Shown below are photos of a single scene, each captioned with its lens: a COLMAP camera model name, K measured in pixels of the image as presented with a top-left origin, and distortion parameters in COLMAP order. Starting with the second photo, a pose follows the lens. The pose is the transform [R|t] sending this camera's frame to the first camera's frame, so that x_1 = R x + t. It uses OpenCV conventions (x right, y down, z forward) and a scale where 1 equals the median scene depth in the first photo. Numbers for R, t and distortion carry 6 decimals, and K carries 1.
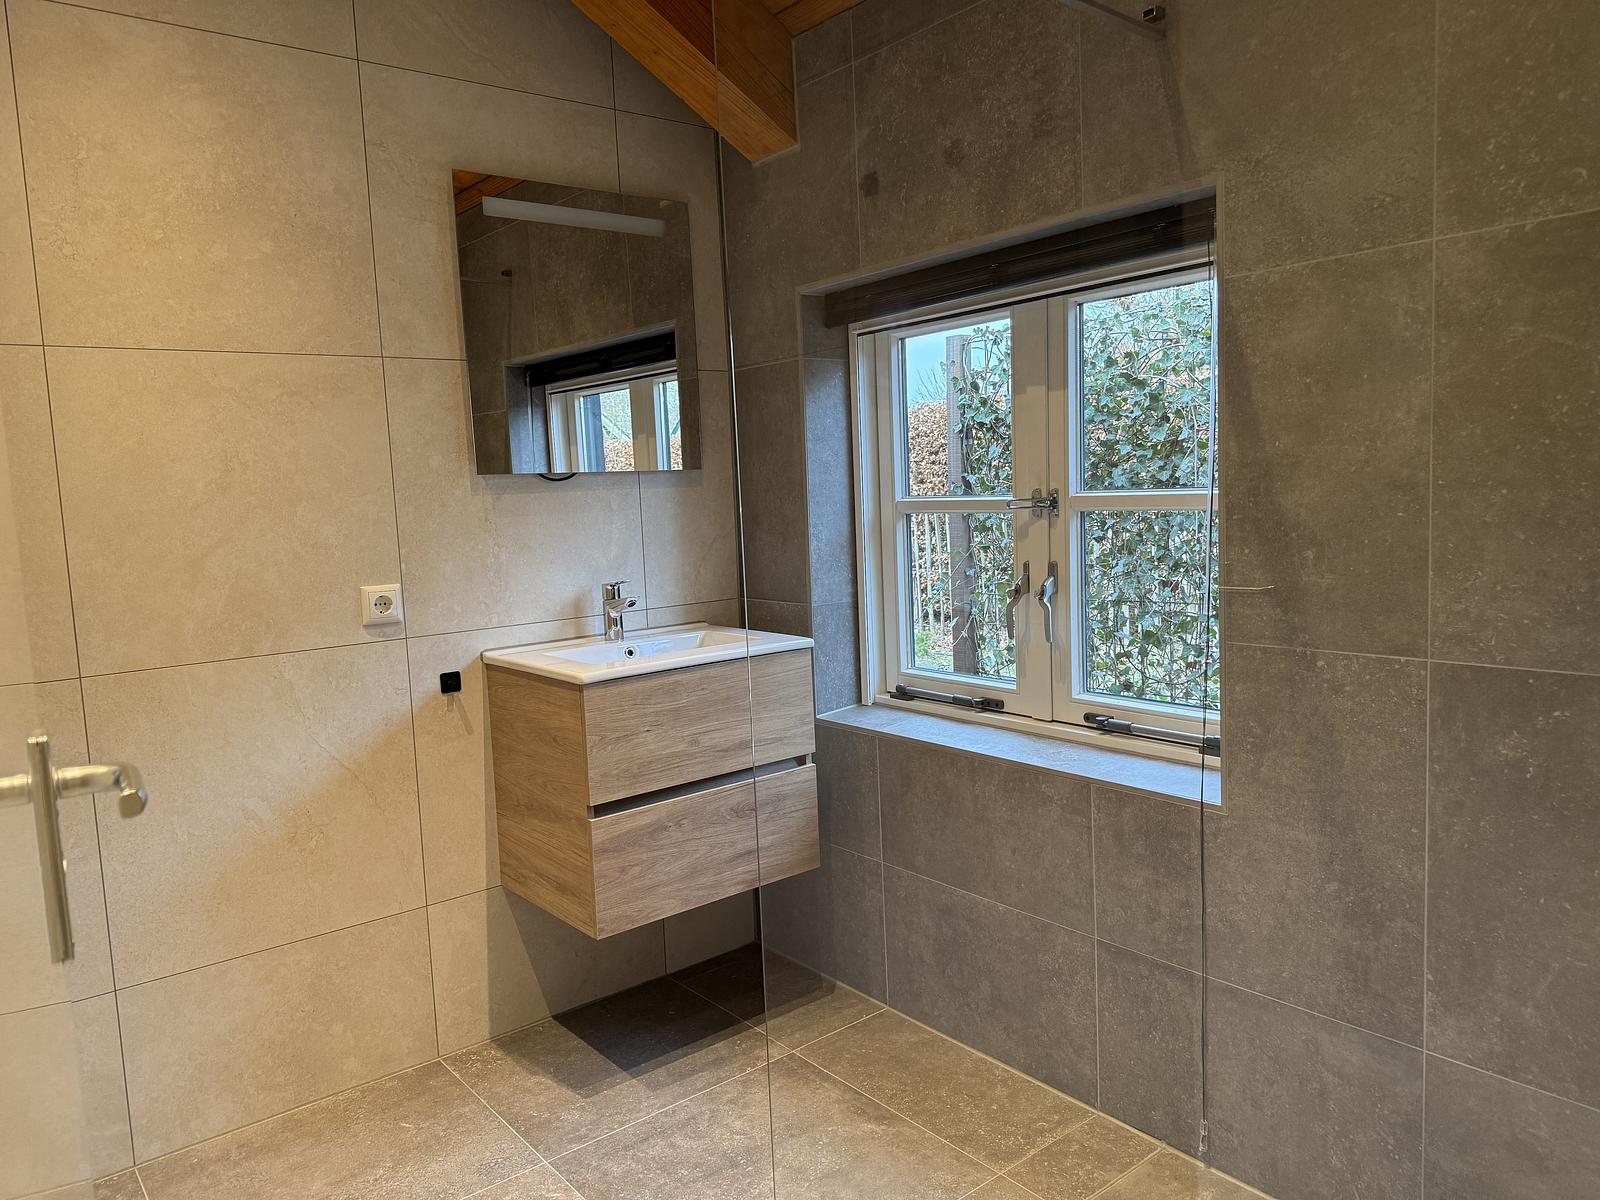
lens RADIAL K [[1116.9, 0, 800.0], [0, 1116.9, 600.0], [0, 0, 1]] dist [0.094674, -0.213489]
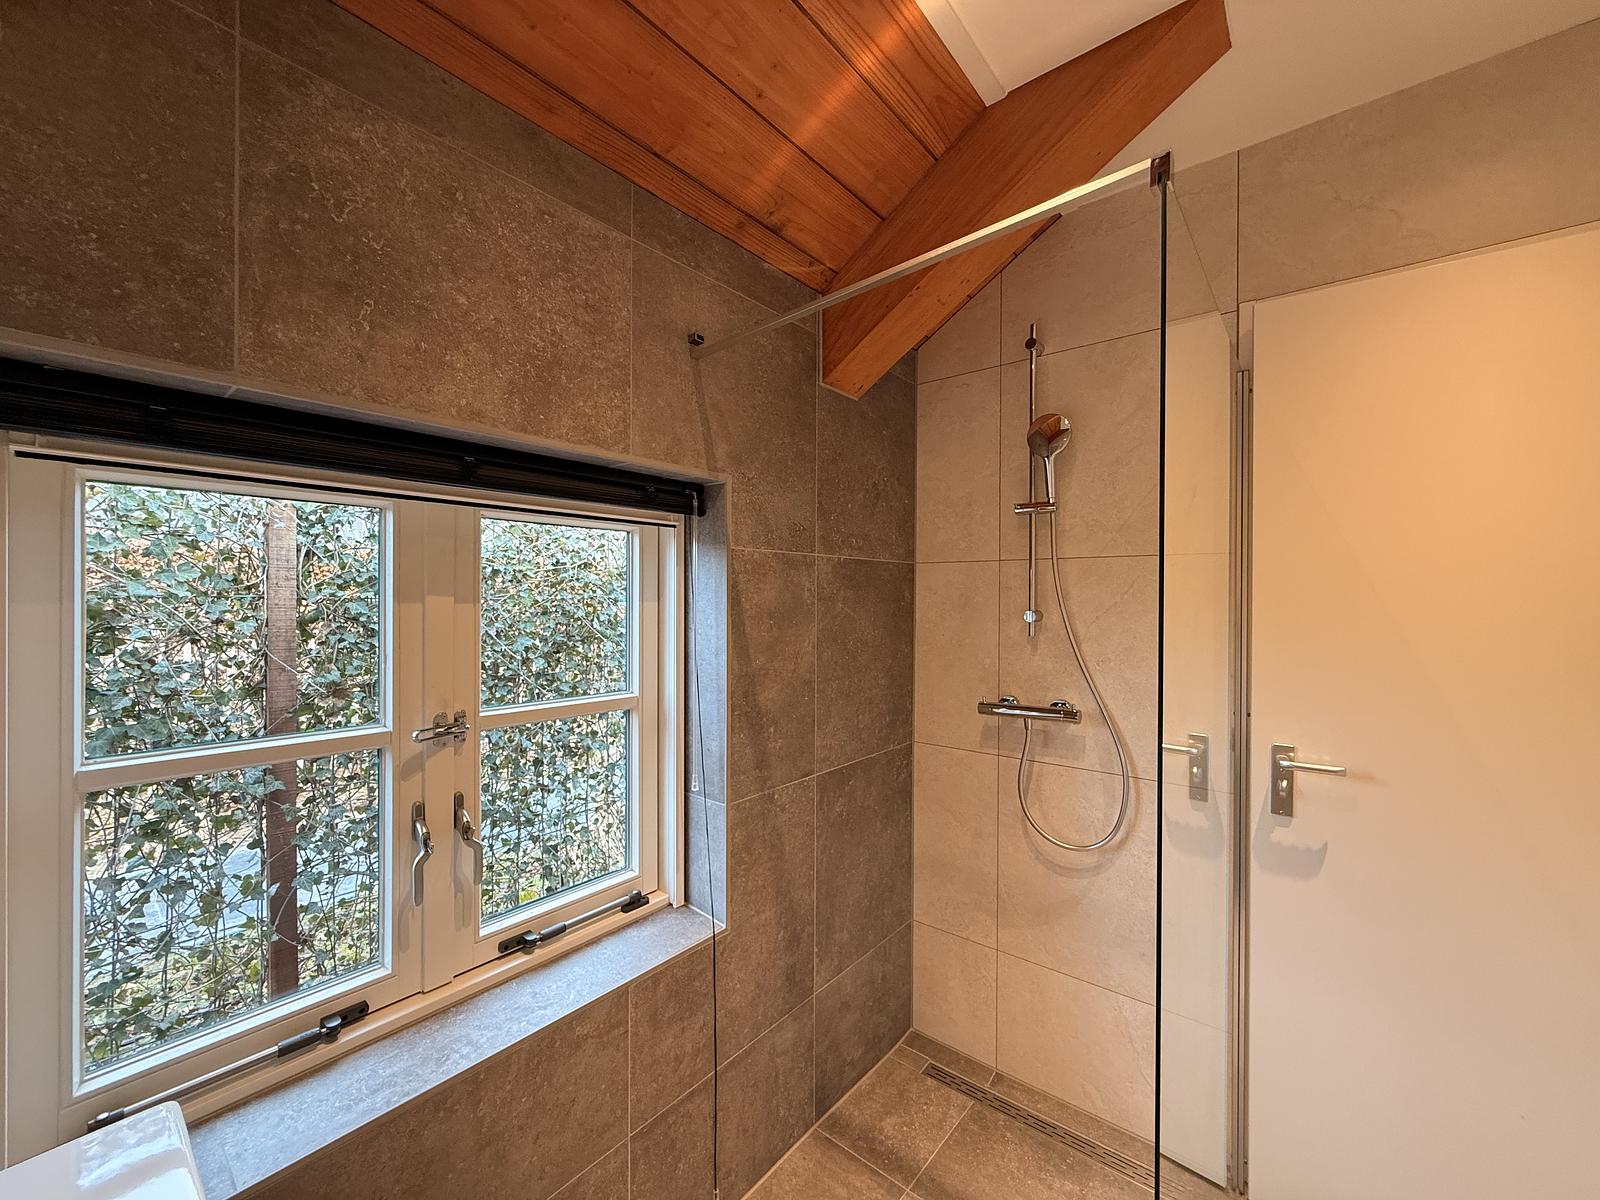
lens RADIAL K [[640.3, 0, 800.0], [0, 640.3, 600.0], [0, 0, 1]] dist [-0.000913, -0.000084]
pose [[-0.201215, 0.046101, 0.978462, -0.319621], [0.109321, 0.993709, -0.024338, -0.139083], [-0.973428, 0.102069, -0.204989, 0.796832]]
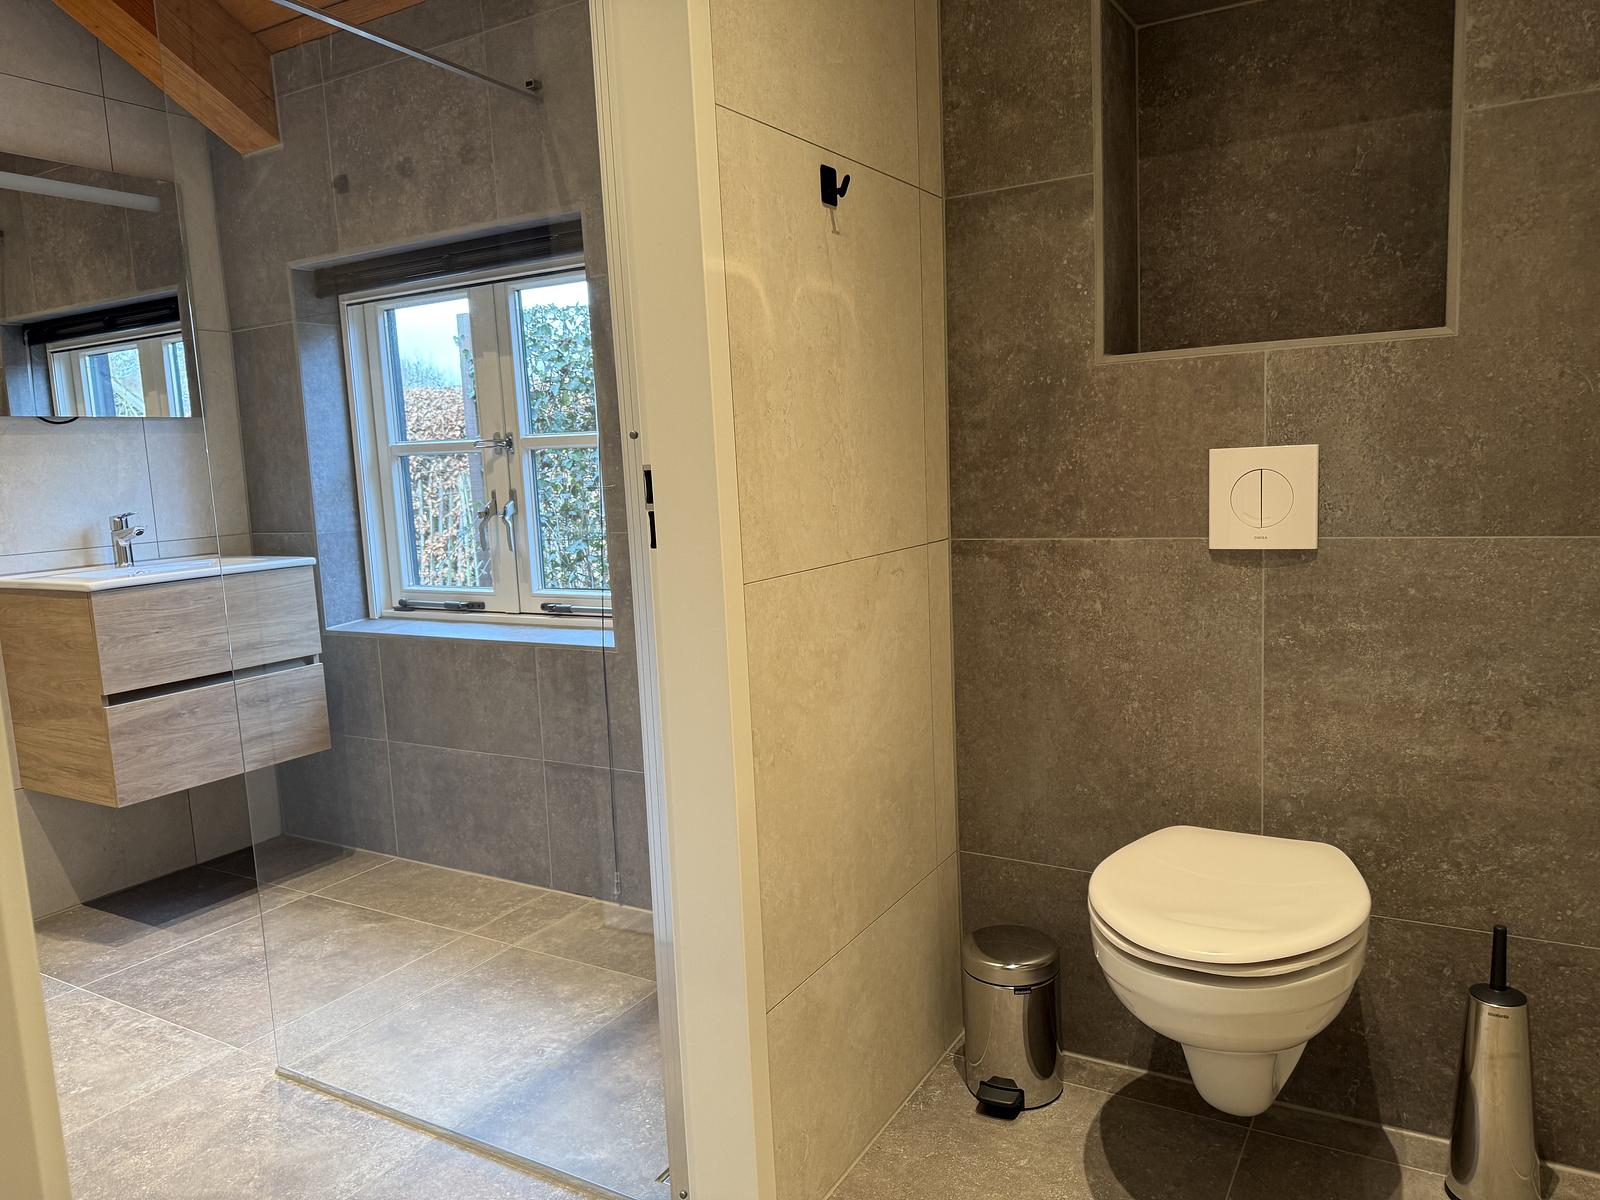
lens RADIAL K [[1129.1, 0, 827.0], [0, 1129.1, 600.0], [0, 0, 1]] dist [0.010458, -0.034745]
pose [[0.930637, -0.045864, 0.363058, 0.084168], [0.041935, 0.998945, 0.018703, 0.083726], [-0.363533, -0.002181, 0.931579, -0.336852]]
